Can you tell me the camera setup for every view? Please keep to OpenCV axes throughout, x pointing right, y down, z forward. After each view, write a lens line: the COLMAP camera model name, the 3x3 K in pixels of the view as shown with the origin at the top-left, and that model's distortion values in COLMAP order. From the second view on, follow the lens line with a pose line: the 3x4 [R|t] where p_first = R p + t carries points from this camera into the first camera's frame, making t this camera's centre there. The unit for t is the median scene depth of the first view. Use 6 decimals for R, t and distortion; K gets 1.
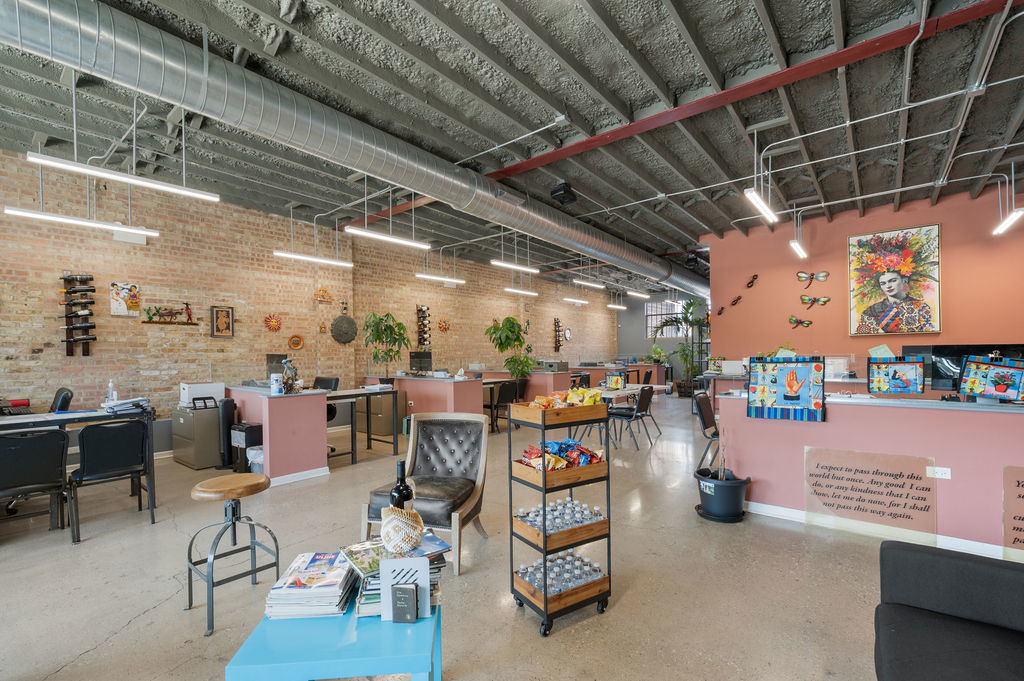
lens RADIAL K [[456.5, 0, 505.9], [0, 456.5, 360.7], [0, 0, 1]] dist [0.000622, 0.000111]
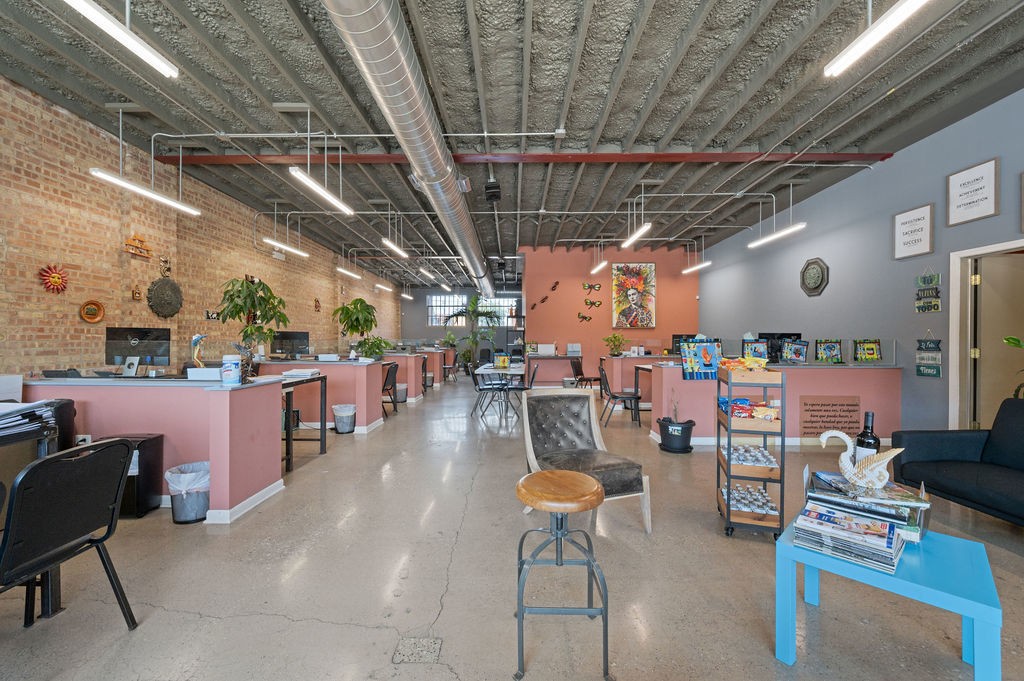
lens RADIAL K [[403.9, 0, 510.9], [0, 403.9, 340.8], [0, 0, 1]] dist [-0.002539, -0.000196]
pose [[0.777952, 0.011253, 0.628223, -0.370573], [-0.001076, 0.999862, -0.016578, 0.010855], [-0.628323, 0.012221, 0.777856, 0.175298]]
